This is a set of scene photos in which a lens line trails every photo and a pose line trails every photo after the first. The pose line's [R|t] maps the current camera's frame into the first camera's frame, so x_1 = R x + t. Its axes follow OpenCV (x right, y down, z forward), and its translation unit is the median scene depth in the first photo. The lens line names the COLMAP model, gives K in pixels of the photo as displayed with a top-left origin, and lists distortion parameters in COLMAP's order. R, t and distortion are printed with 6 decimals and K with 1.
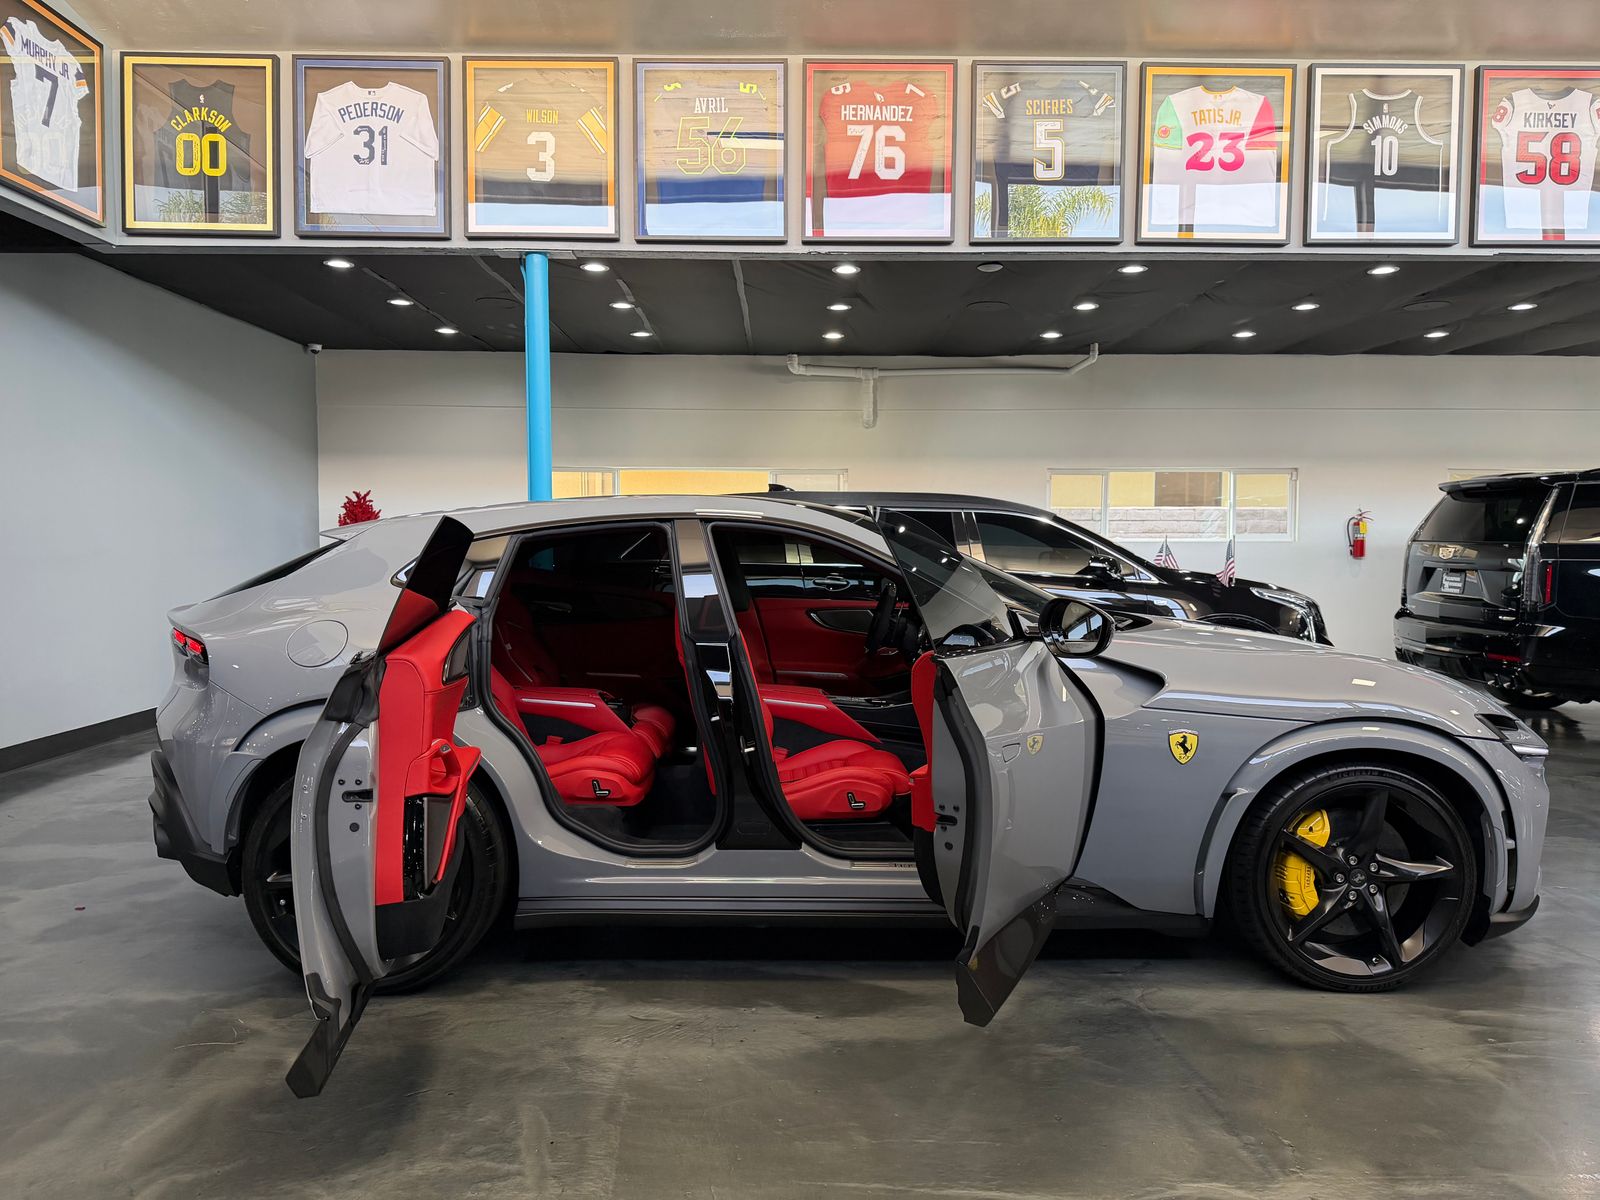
lens RADIAL K [[1108.6, 0, 800.0], [0, 1108.6, 600.0], [0, 0, 1]] dist [0.006708, 0.002741]
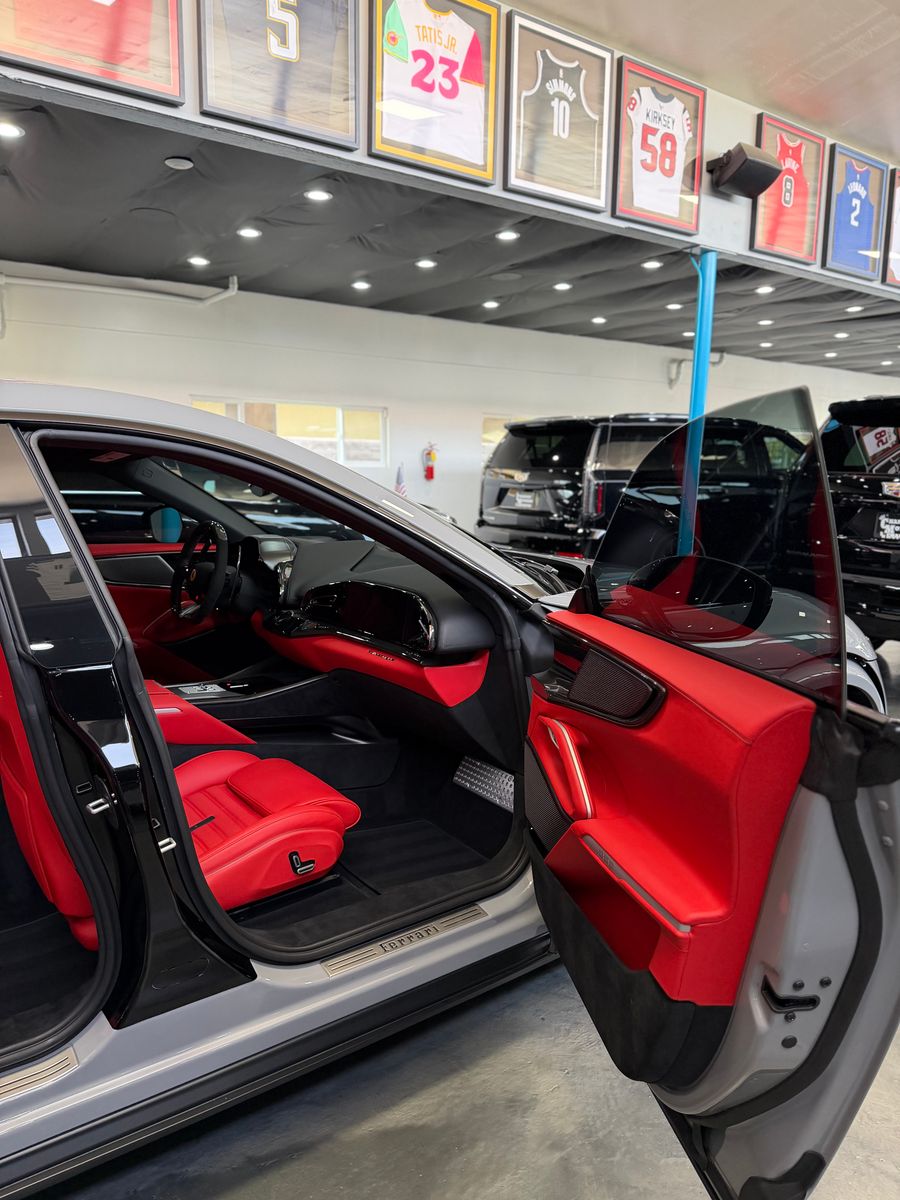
lens RADIAL K [[845.3, 0, 450.0], [0, 845.3, 600.0], [0, 0, 1]] dist [0.059545, -0.090095]
pose [[0.818706, -0.089753, 0.567156, -0.095663], [0.030519, 0.993114, 0.113106, -0.020140], [-0.573402, -0.075292, 0.815807, 0.334885]]
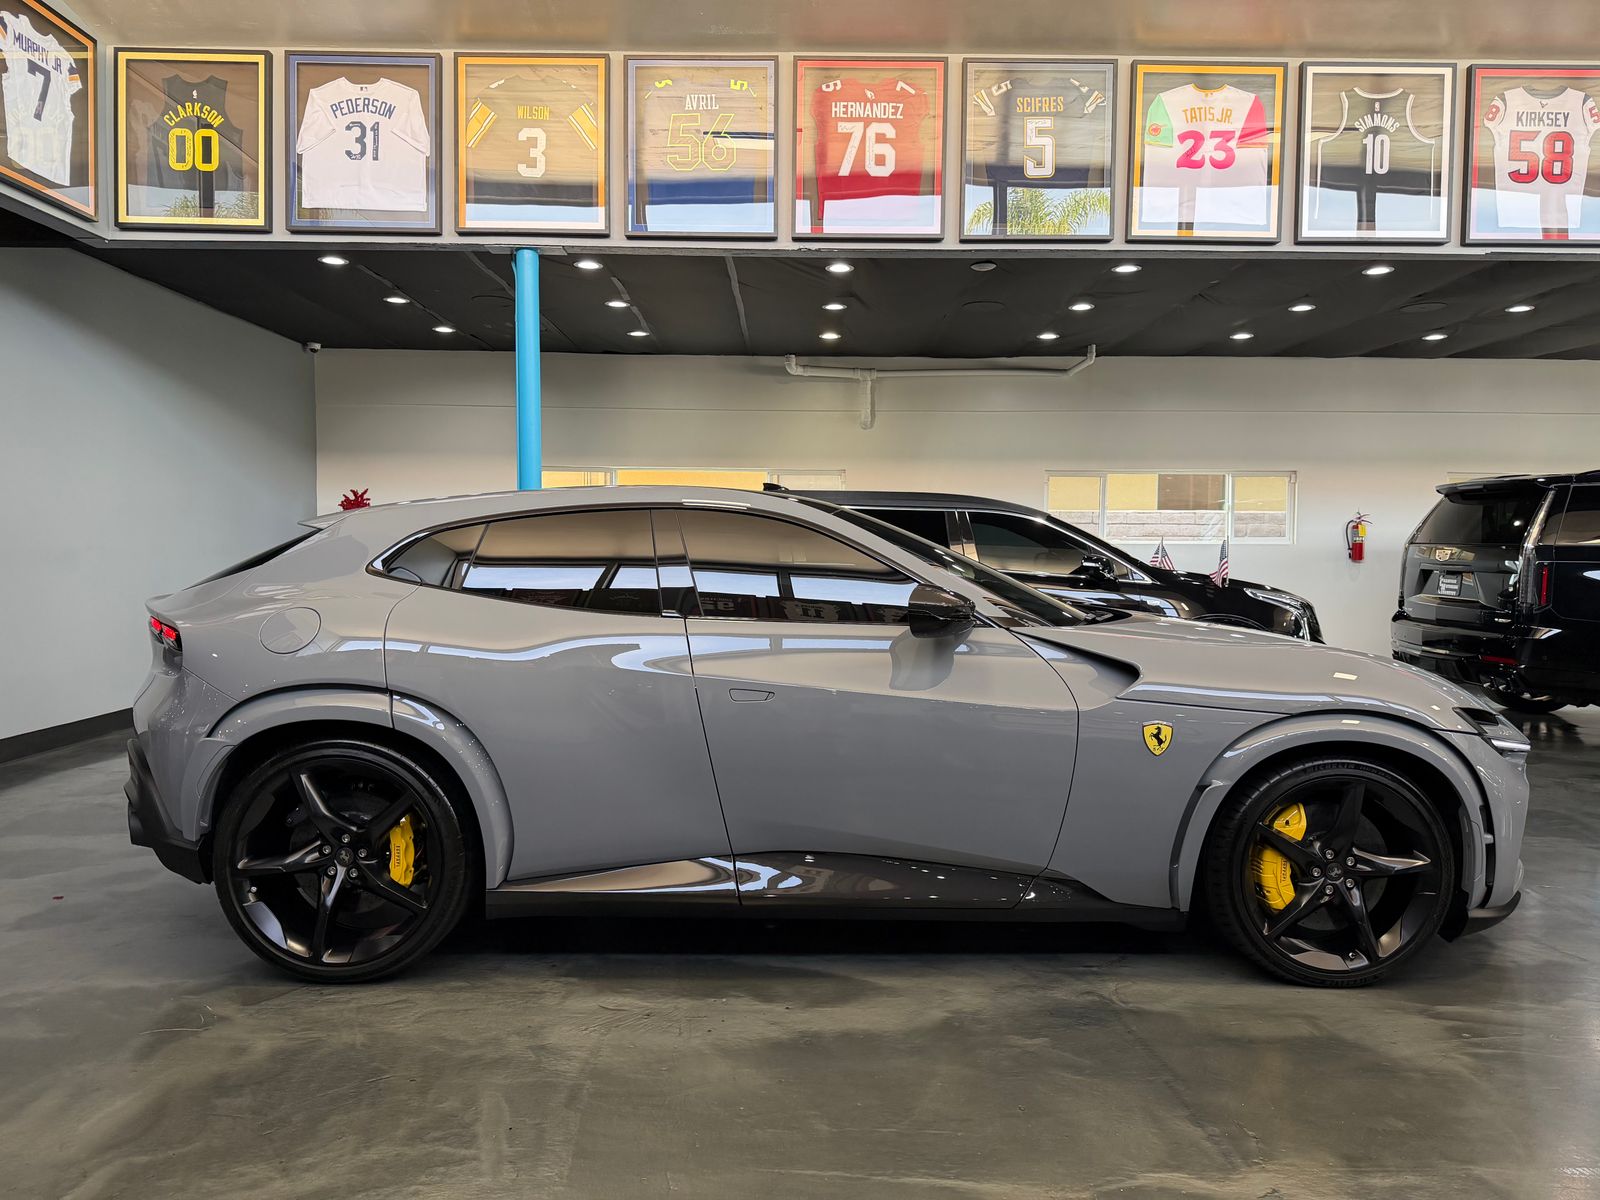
lens RADIAL K [[1107.1, 0, 800.0], [0, 1107.1, 600.0], [0, 0, 1]] dist [0.005790, 0.002583]
pose [[0.999972, 0.004791, -0.005764, 0.016441], [-0.004818, 0.999978, -0.004643, 0.007840], [0.005741, 0.004670, 0.999973, 0.002751]]
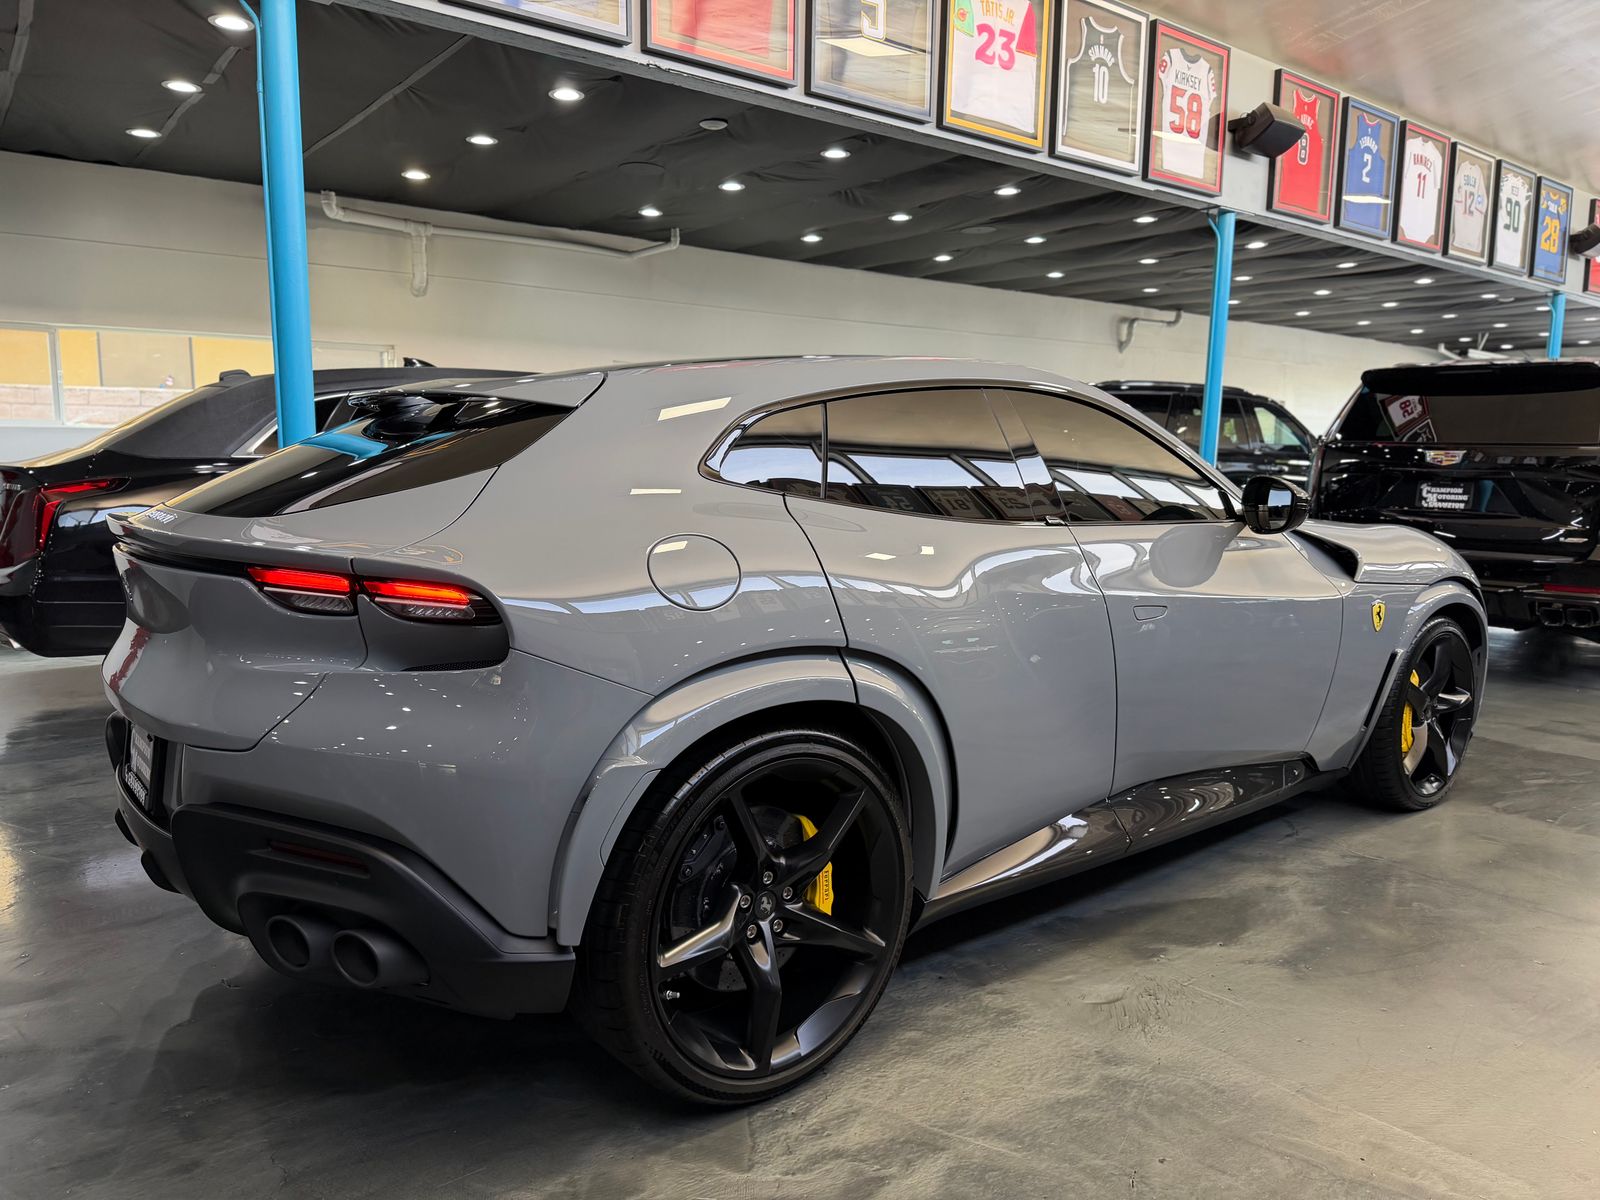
lens RADIAL K [[1127.1, 0, 800.0], [0, 1127.1, 600.0], [0, 0, 1]] dist [0.059545, -0.090095]
pose [[0.792618, -0.080616, 0.604365, -0.441560], [0.033009, 0.995441, 0.089490, -0.000534], [-0.608824, -0.050982, 0.791666, 0.266602]]
